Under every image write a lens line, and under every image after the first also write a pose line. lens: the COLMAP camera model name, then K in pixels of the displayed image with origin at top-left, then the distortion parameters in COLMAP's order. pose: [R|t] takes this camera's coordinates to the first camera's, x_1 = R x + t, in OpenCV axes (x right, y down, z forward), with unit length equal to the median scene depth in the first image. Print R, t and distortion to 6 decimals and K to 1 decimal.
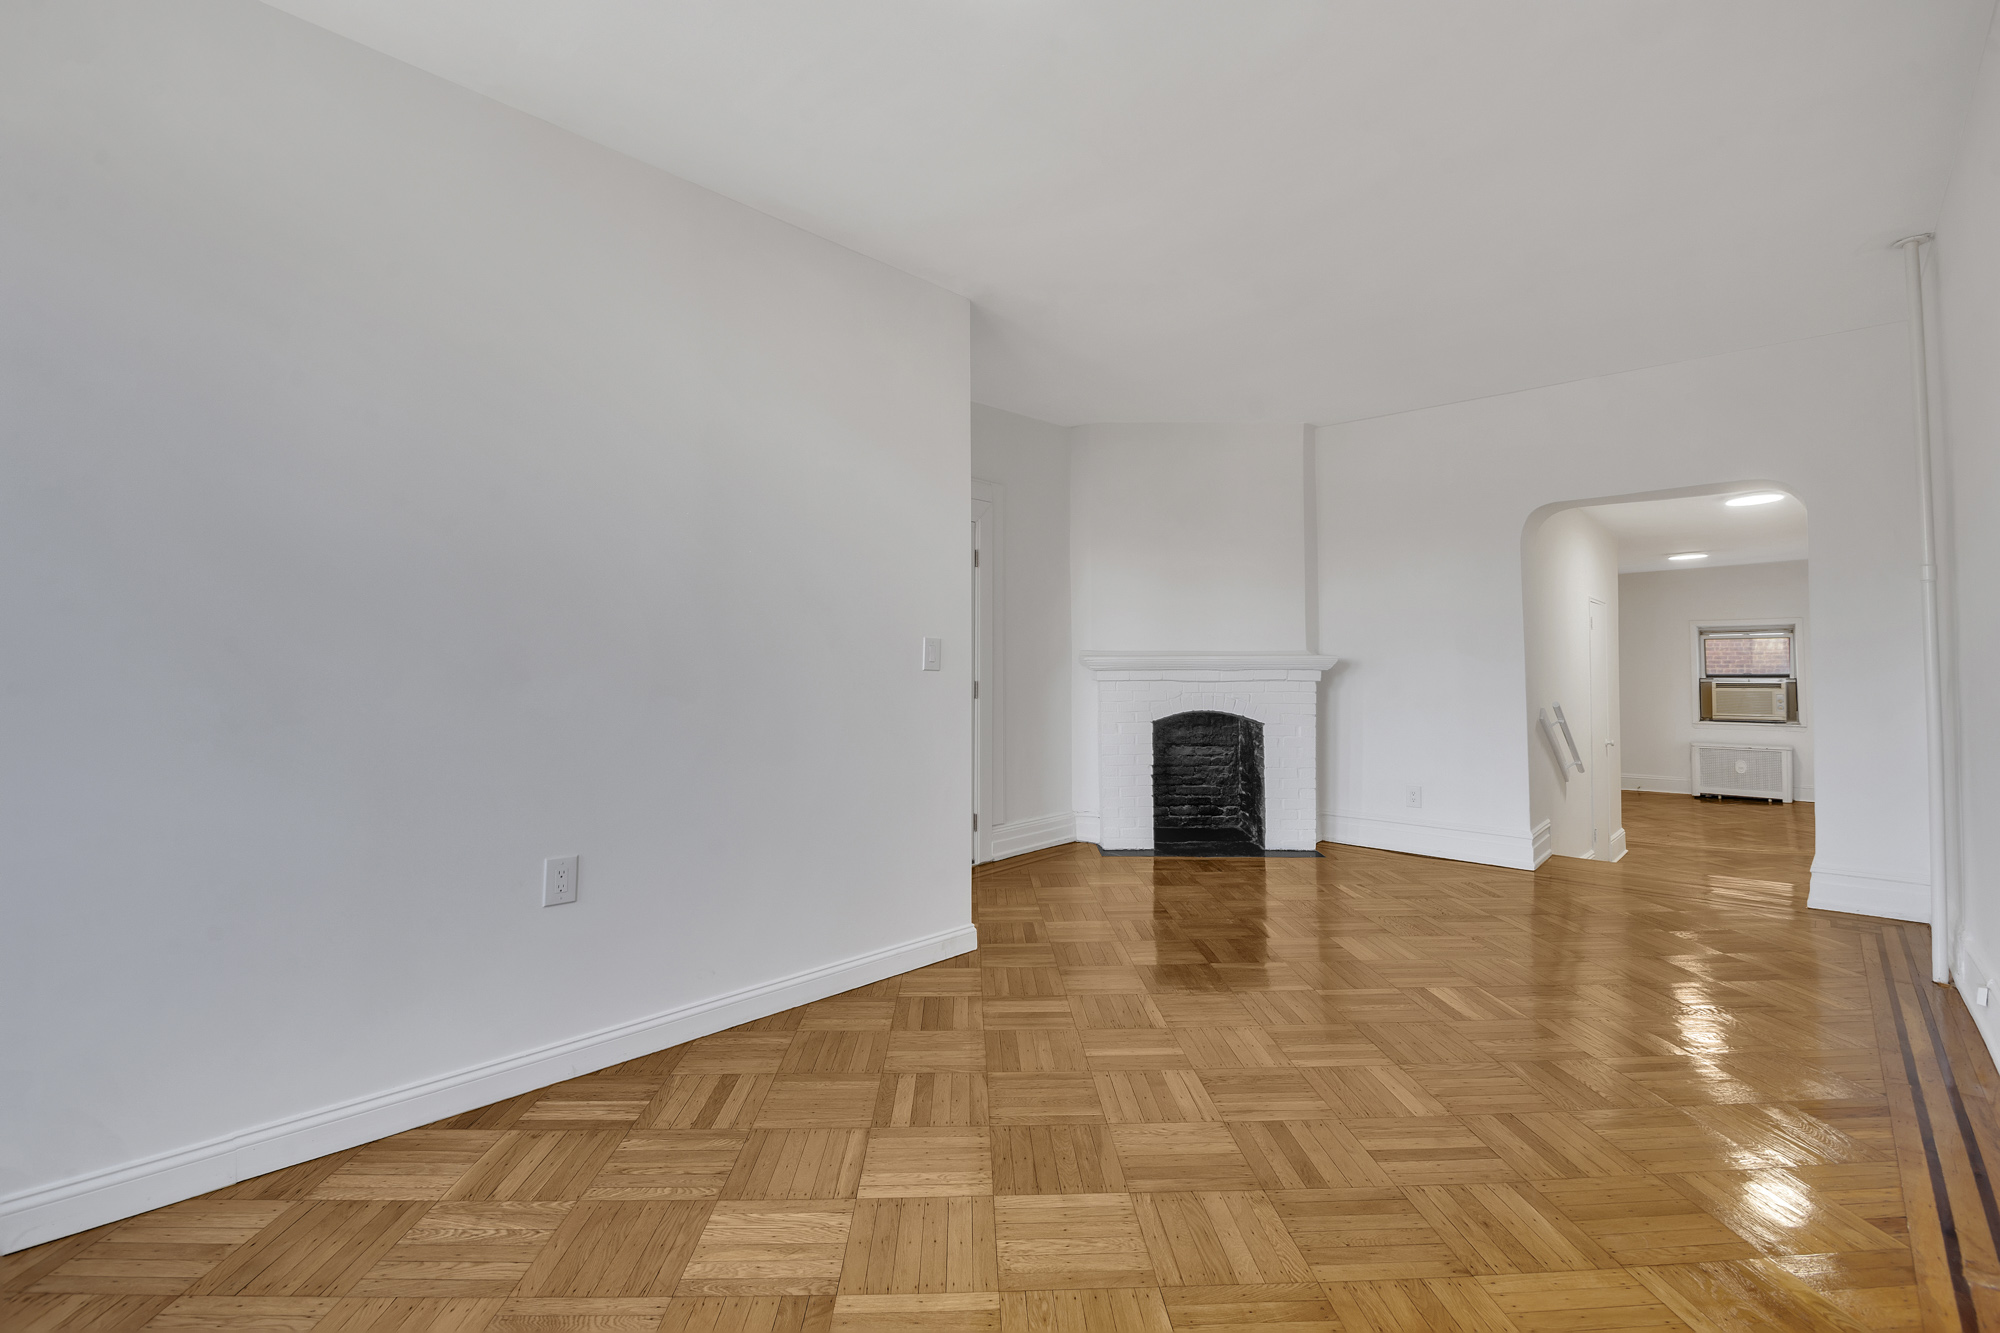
lens RADIAL K [[863.5, 0, 1000.0], [0, 863.5, 666.5], [0, 0, 1]] dist [-0.000533, -0.013416]
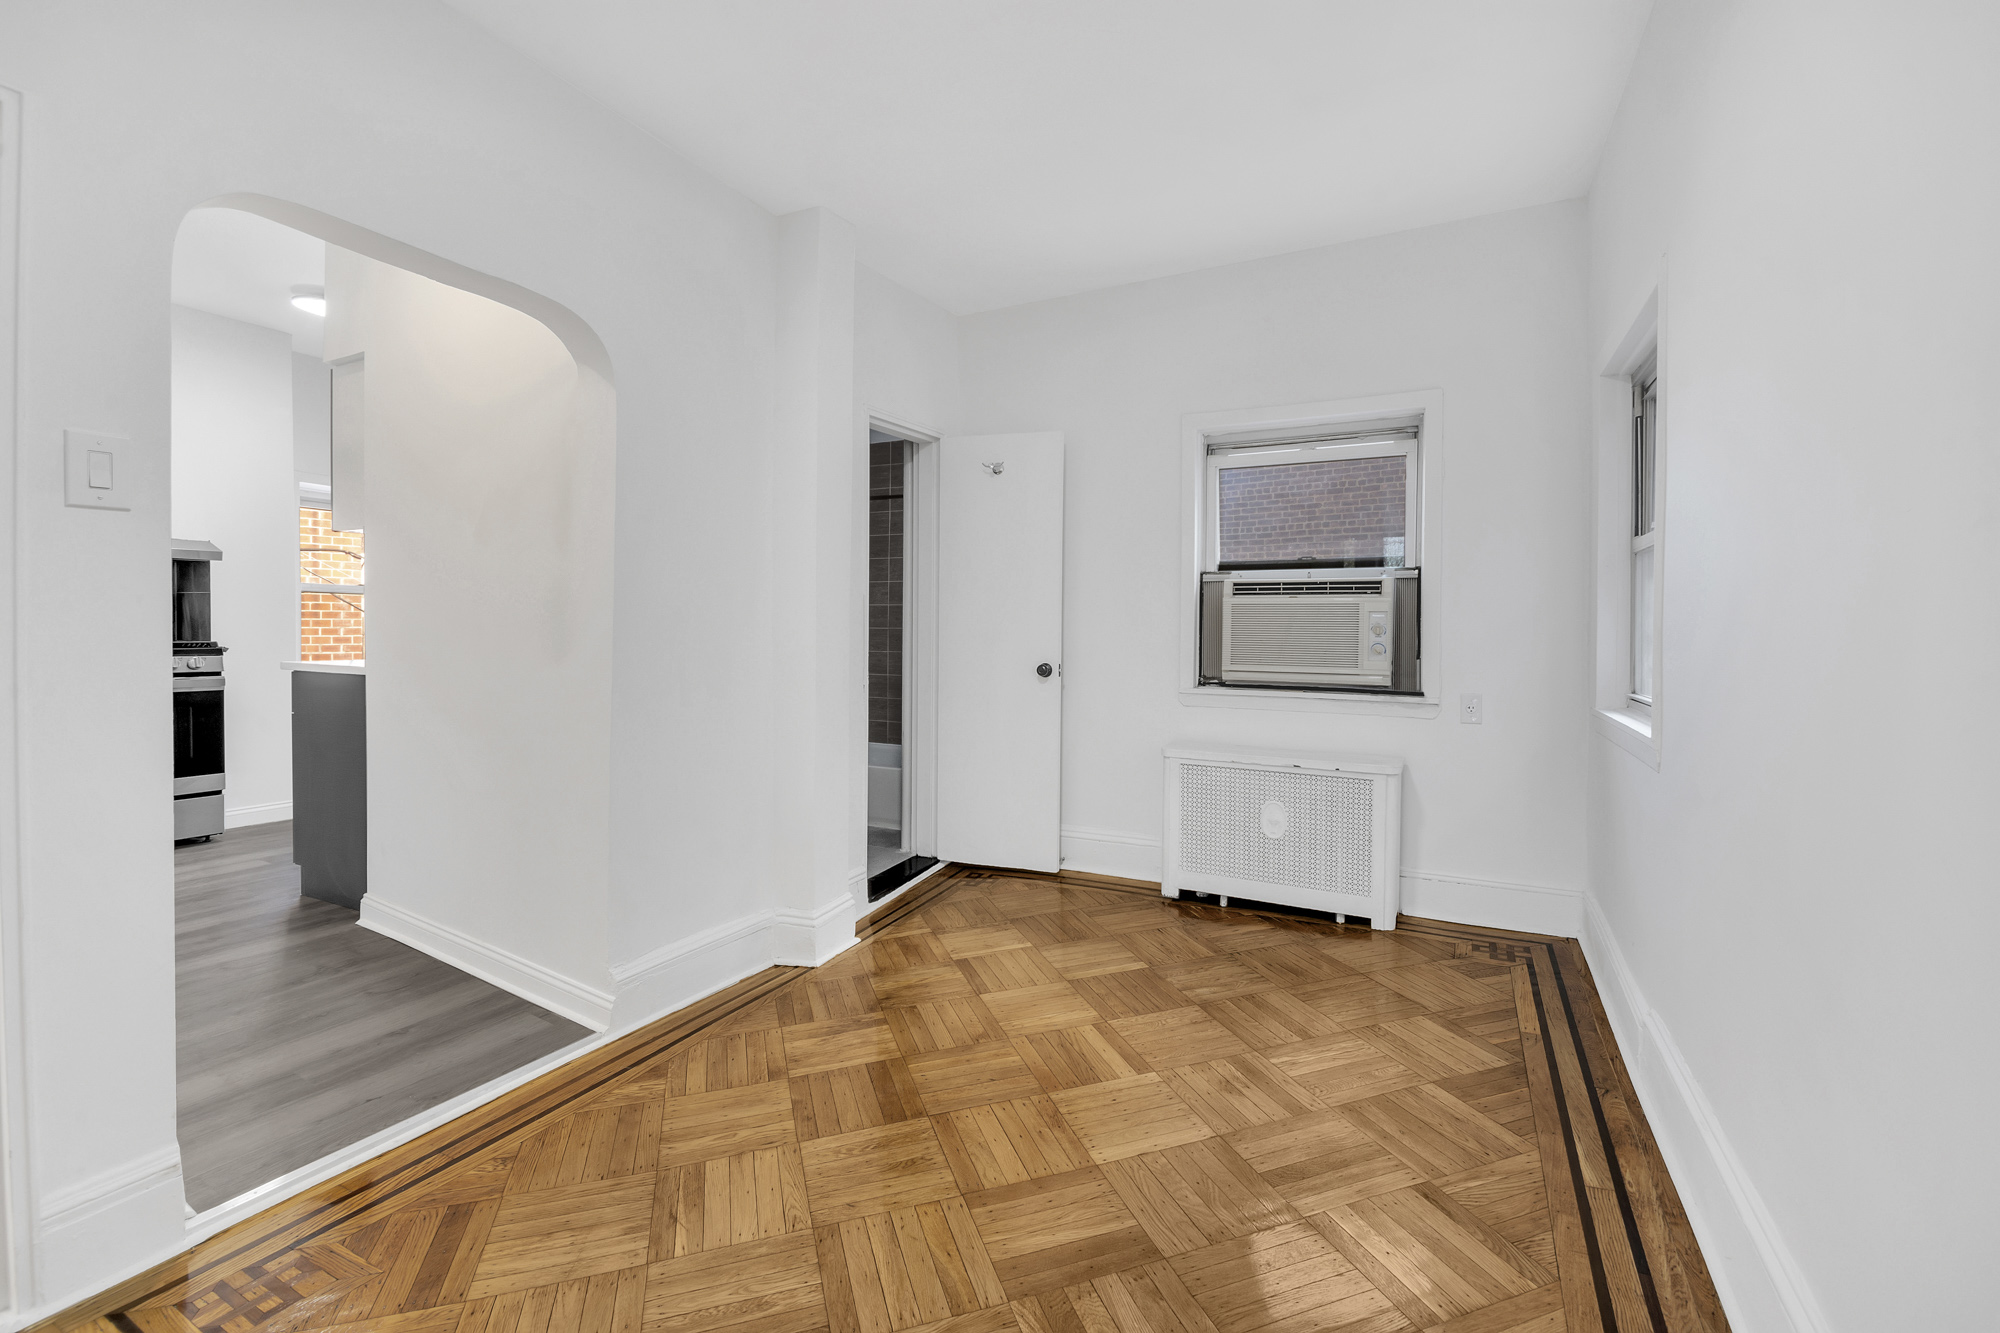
lens RADIAL K [[890.8, 0, 996.6], [0, 890.8, 654.5], [0, 0, 1]] dist [-0.000975, -0.000143]
pose [[0.961980, 0.009547, 0.272954, 0.648132], [-0.019571, 0.999229, 0.034027, 0.039778], [-0.272418, -0.038075, 0.961425, 0.676311]]
